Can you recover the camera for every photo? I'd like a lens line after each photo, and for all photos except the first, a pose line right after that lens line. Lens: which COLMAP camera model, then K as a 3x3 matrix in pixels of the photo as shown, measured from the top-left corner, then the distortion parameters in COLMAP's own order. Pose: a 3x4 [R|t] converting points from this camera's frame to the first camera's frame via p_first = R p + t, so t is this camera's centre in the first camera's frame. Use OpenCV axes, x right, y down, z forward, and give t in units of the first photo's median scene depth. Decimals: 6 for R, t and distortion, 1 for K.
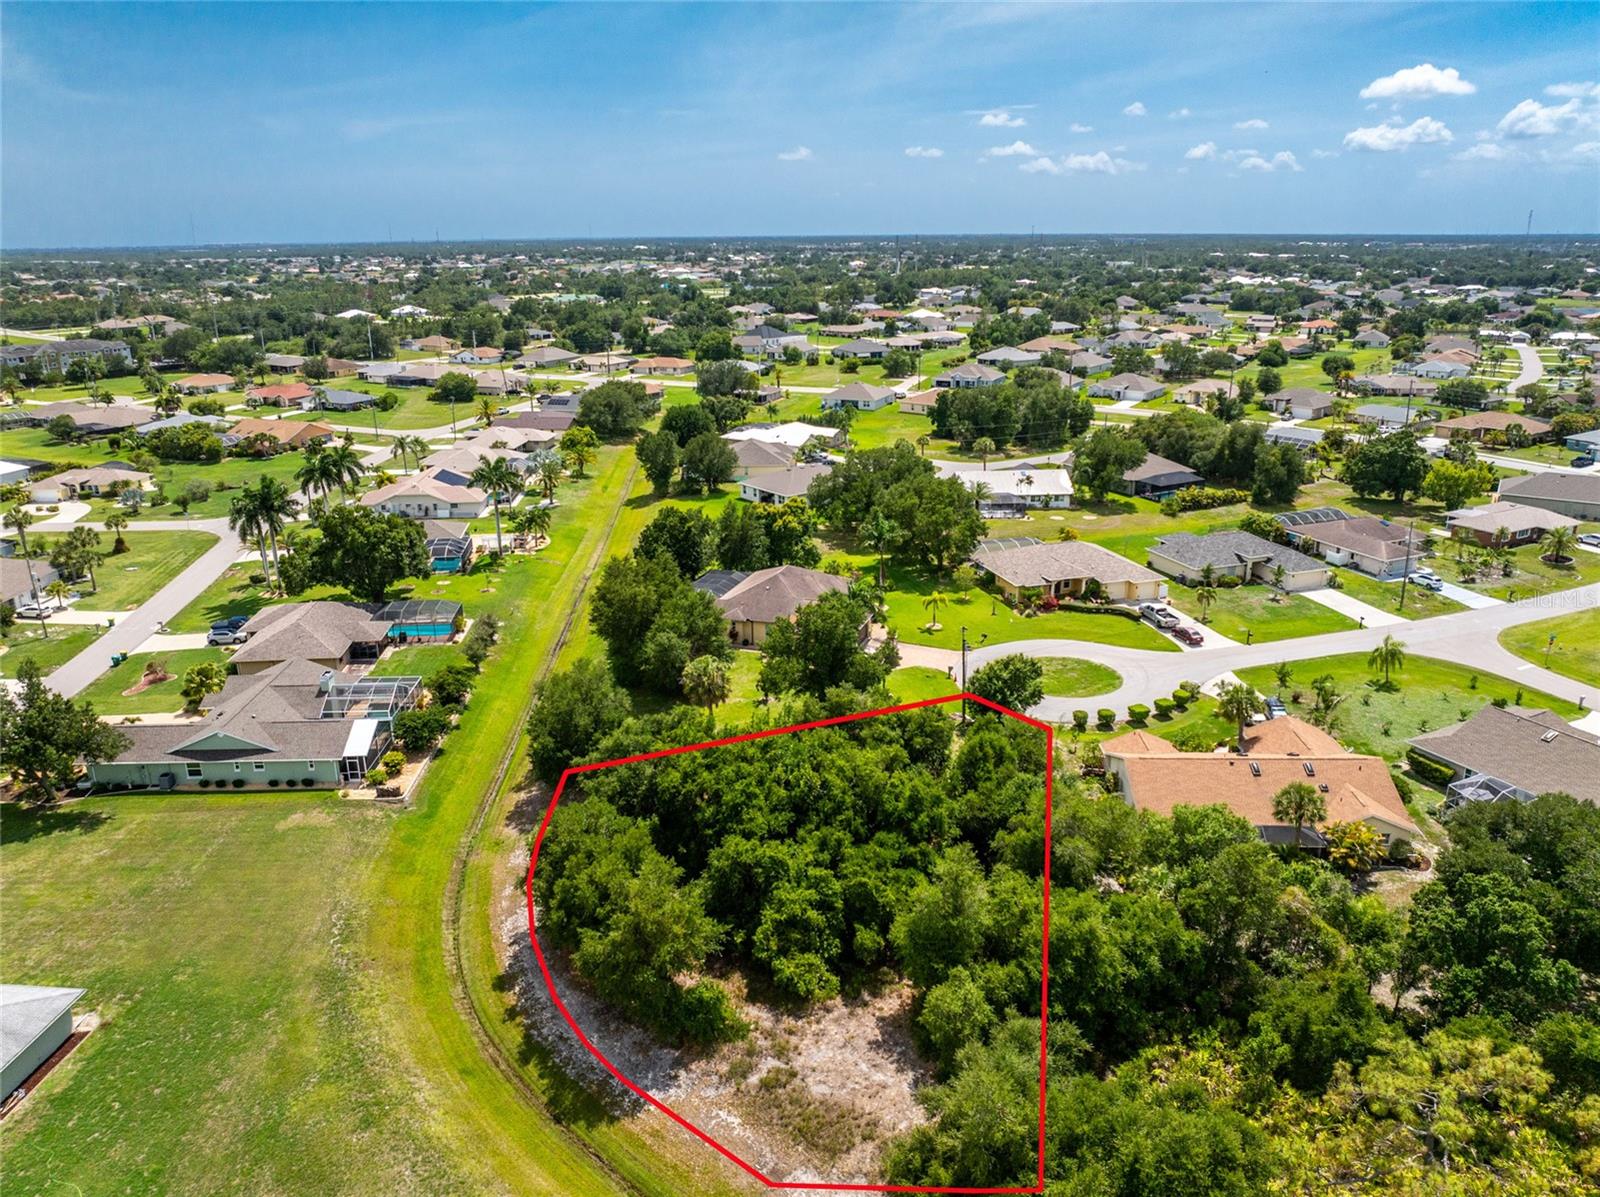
lens RADIAL K [[1129.2, 0, 802.4], [0, 1129.2, 568.1], [0, 0, 1]] dist [-0.036076, -0.005057]
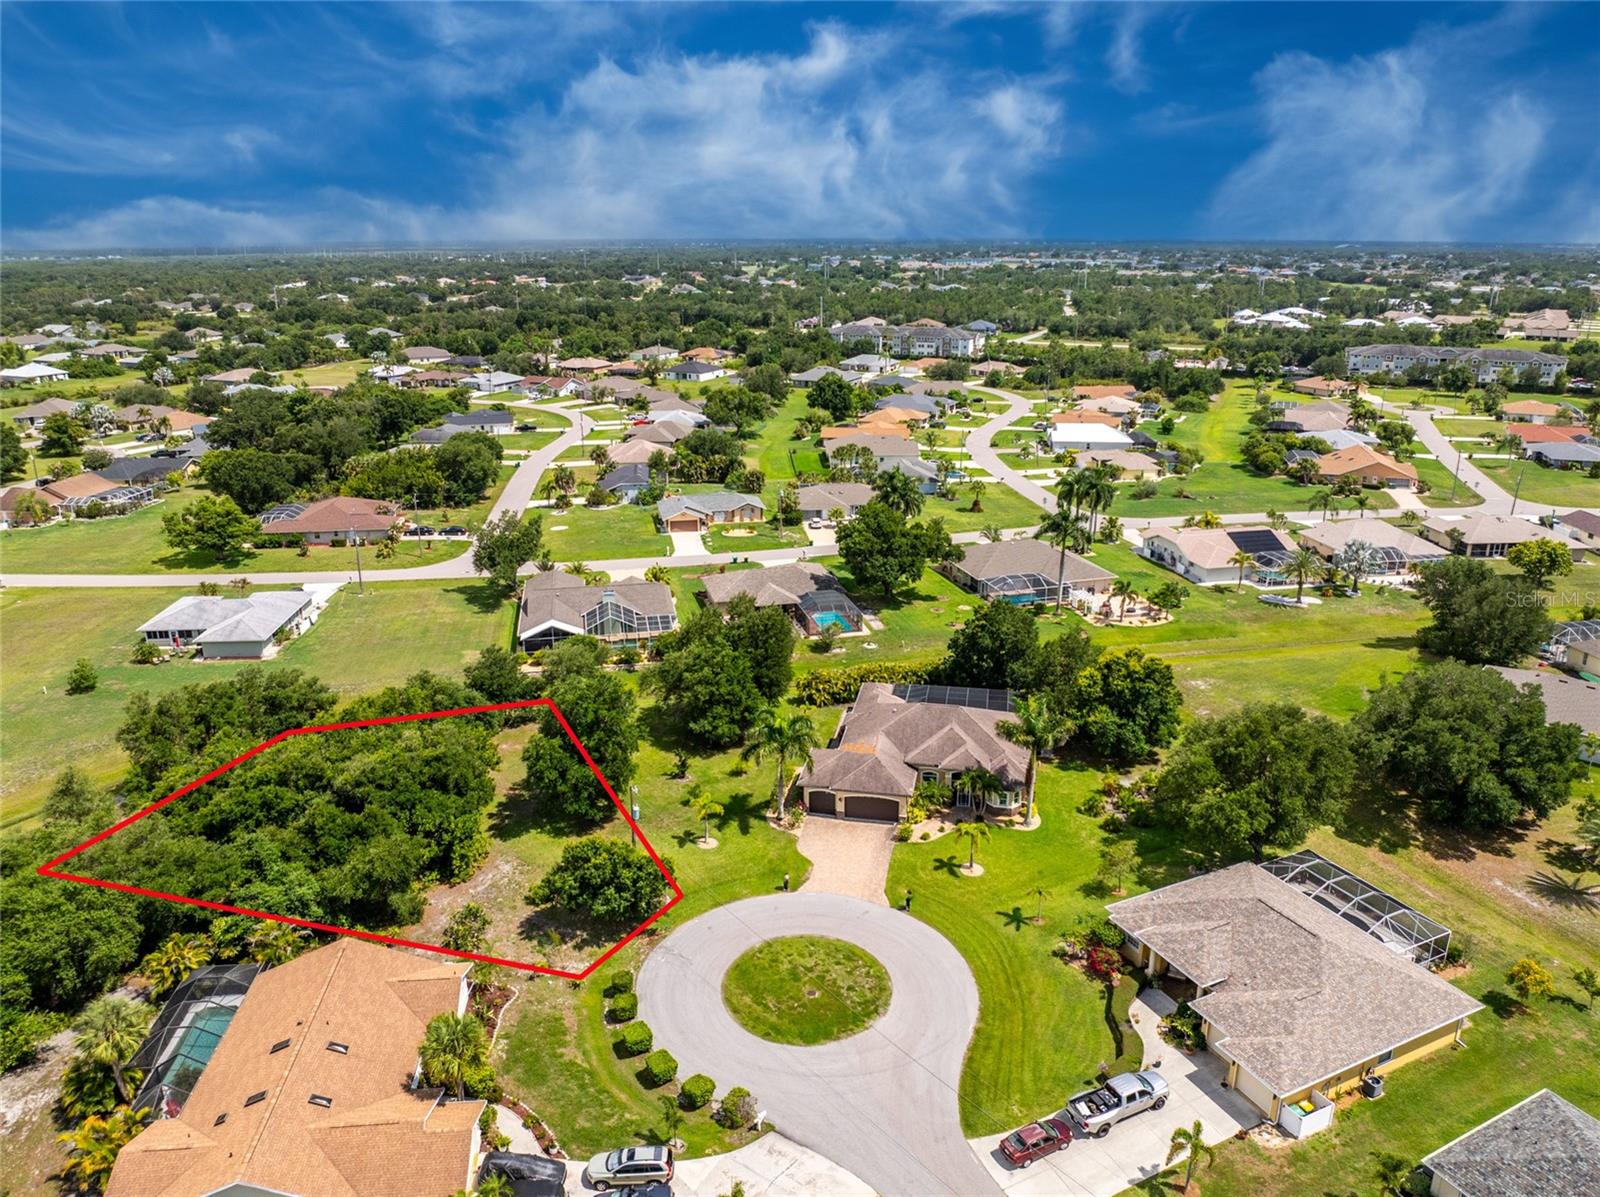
lens RADIAL K [[1121.1, 0, 801.9], [0, 1121.1, 593.3], [0, 0, 1]] dist [-0.033382, -0.008565]
pose [[0.141524, 0.306924, -0.941153, 0.647019], [-0.279262, 0.924486, 0.259496, -0.235000], [0.949728, 0.226103, 0.216549, 0.683262]]
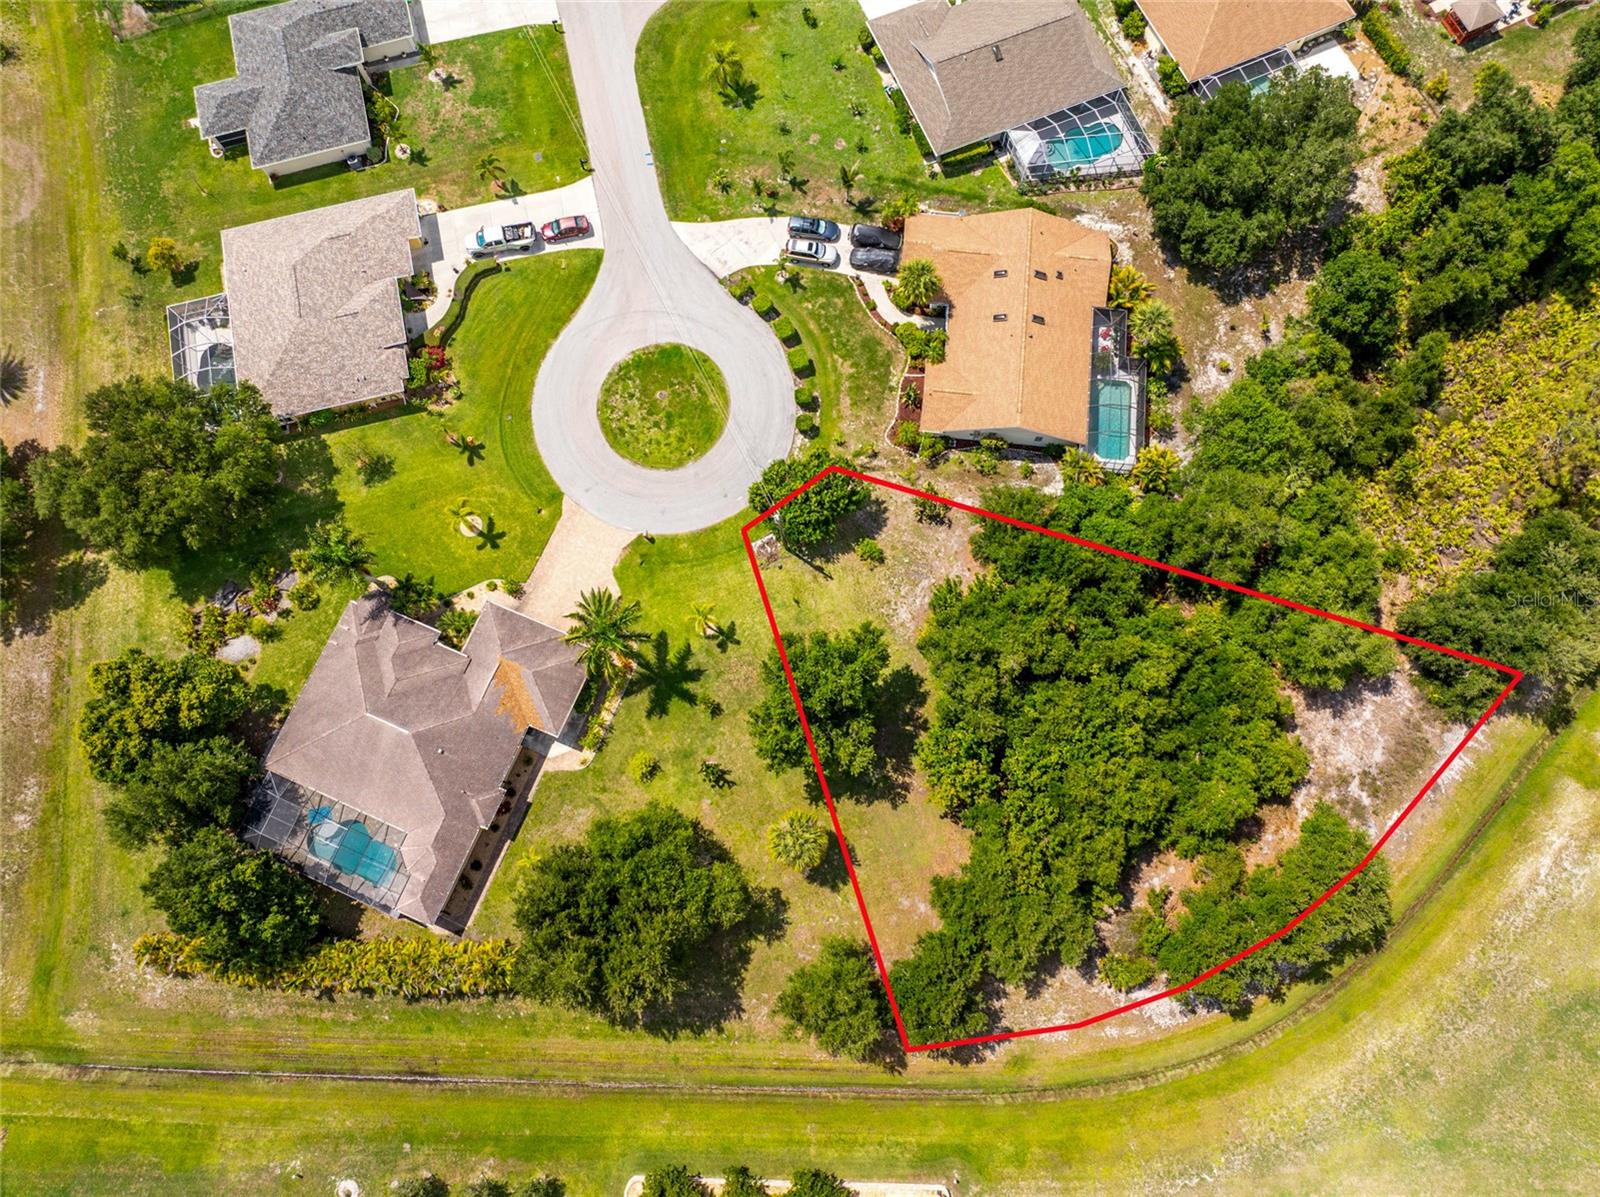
lens RADIAL K [[1121.1, 0, 801.9], [0, 1121.1, 593.3], [0, 0, 1]] dist [-0.033382, -0.008565]
pose [[0.068984, -0.965385, 0.251540, -0.085101], [0.295145, 0.260603, 0.919226, -0.501201], [-0.952959, 0.010829, 0.302906, 0.555188]]
